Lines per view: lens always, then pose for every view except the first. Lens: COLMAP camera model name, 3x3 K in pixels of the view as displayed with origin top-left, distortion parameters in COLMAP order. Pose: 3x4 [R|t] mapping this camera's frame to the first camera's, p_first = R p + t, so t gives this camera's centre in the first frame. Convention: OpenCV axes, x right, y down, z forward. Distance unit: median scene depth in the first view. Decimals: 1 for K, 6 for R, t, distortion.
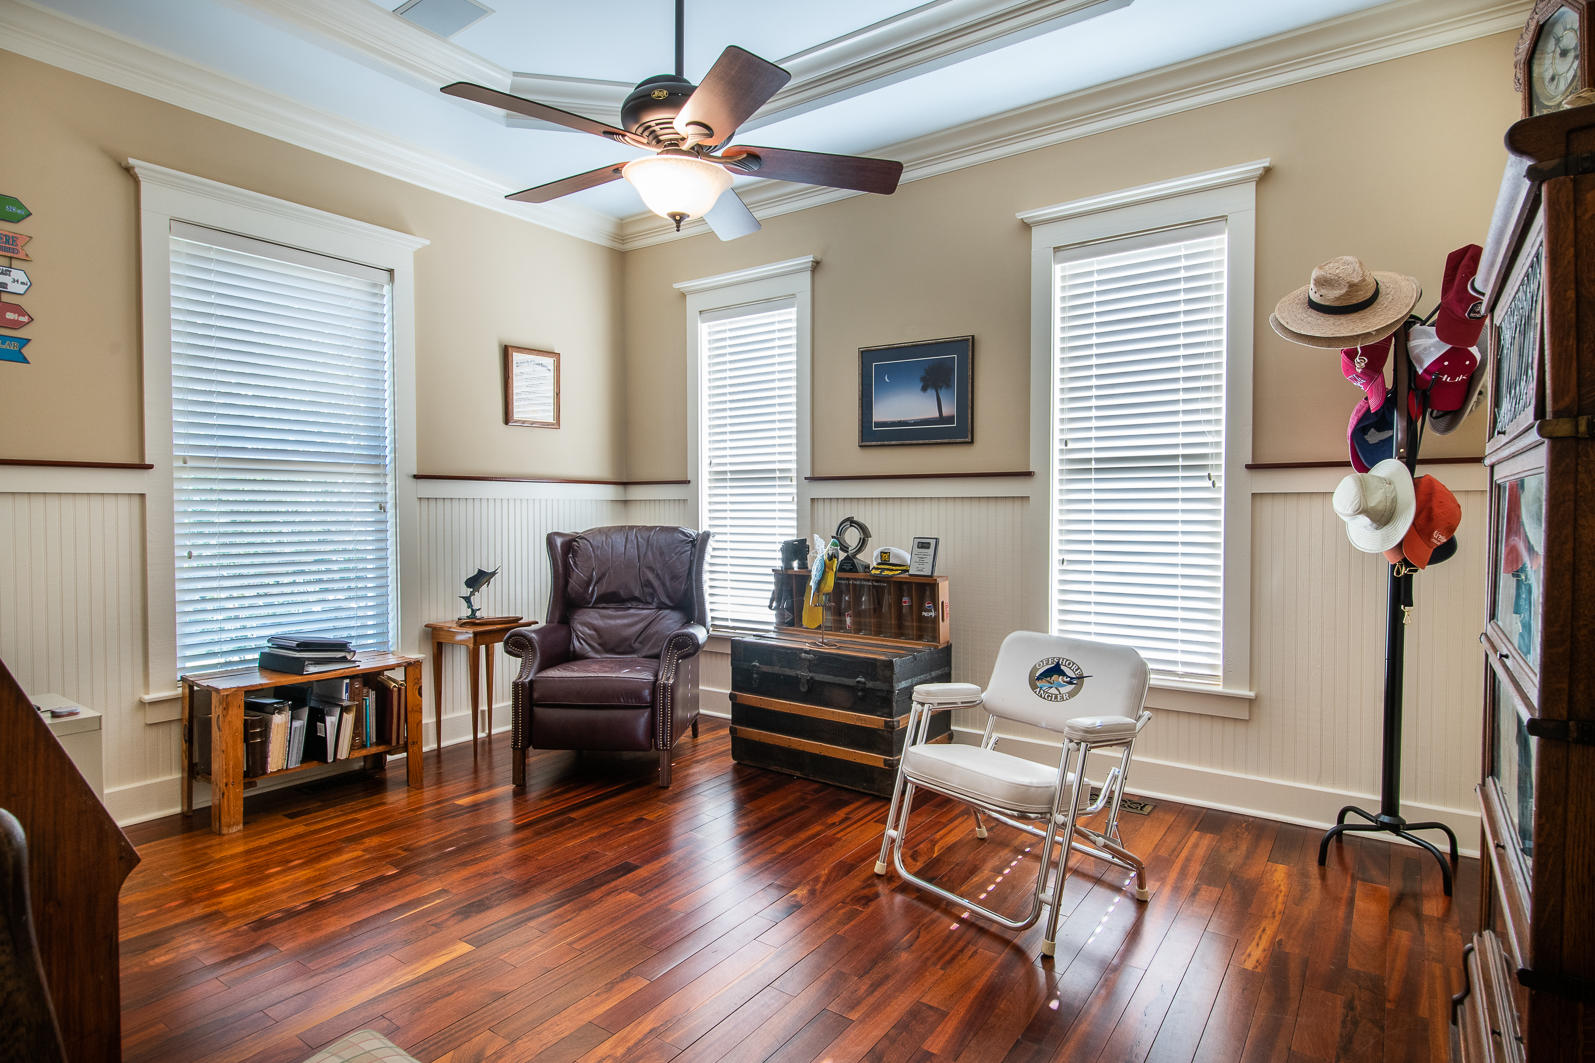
lens RADIAL K [[834.3, 0, 802.8], [0, 834.3, 528.6], [0, 0, 1]] dist [0.022591, -0.019032]
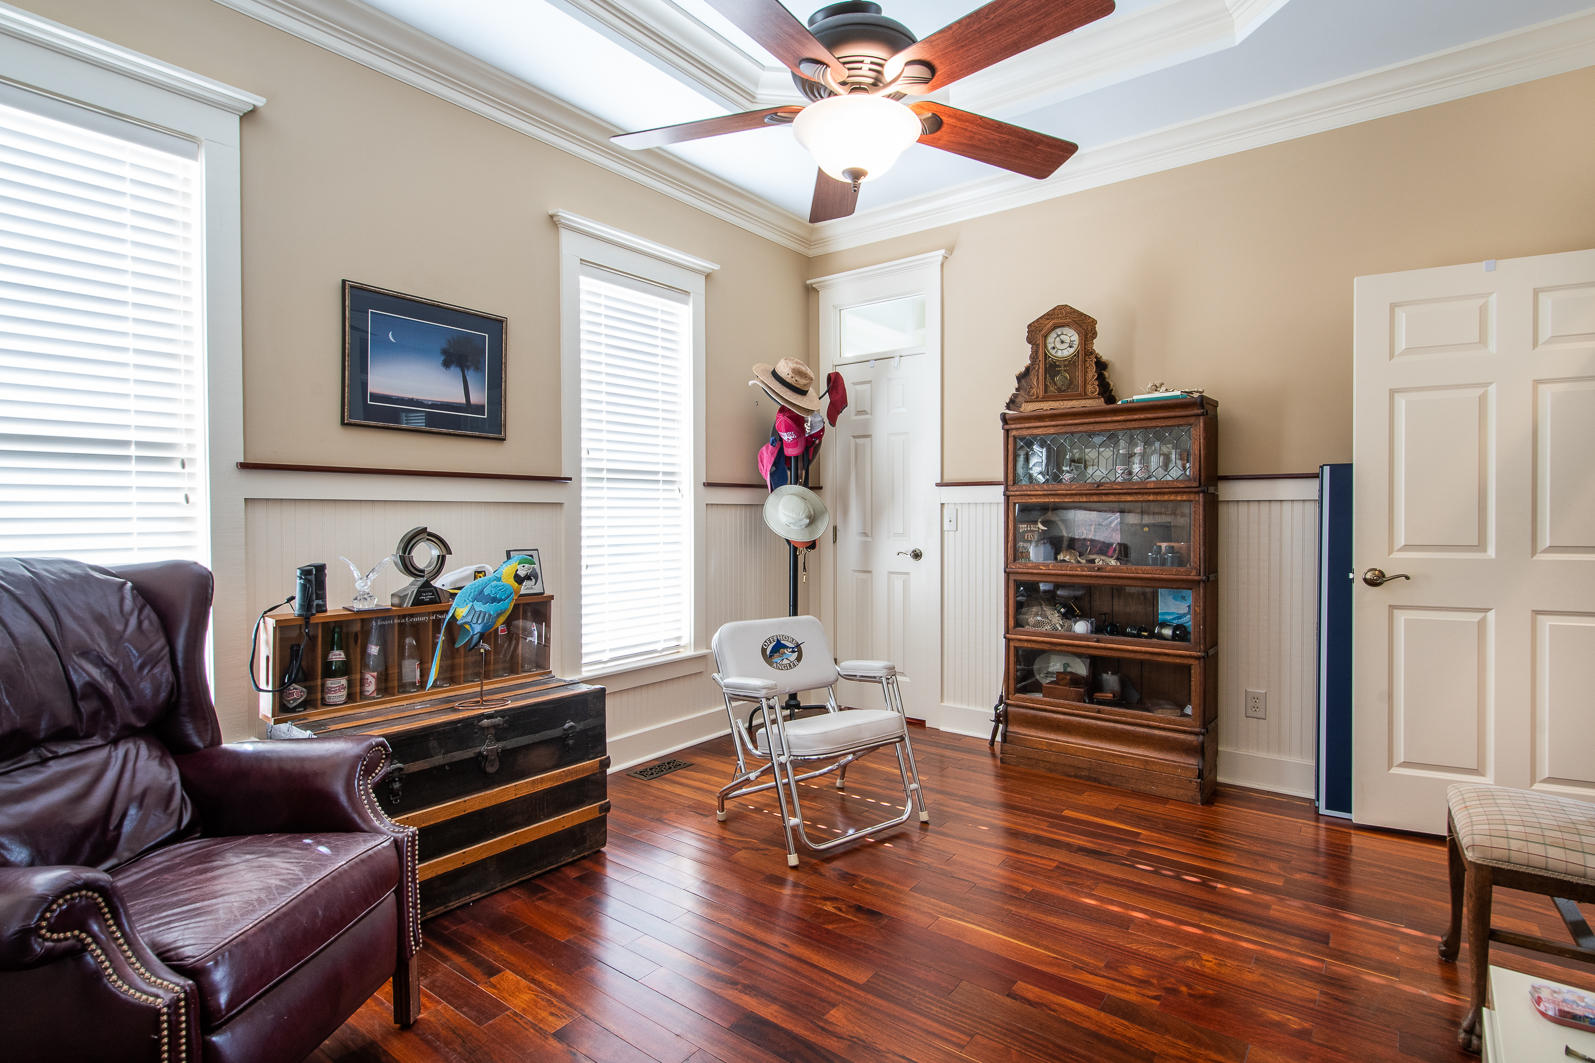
lens RADIAL K [[815.1, 0, 800.0], [0, 815.1, 517.7], [0, 0, 1]] dist [0.052235, -0.000121]
pose [[0.030983, -0.011482, 0.999454, -0.645355], [0.019166, 0.999757, 0.010891, -0.024152], [-0.999336, 0.018819, 0.031195, 0.657376]]
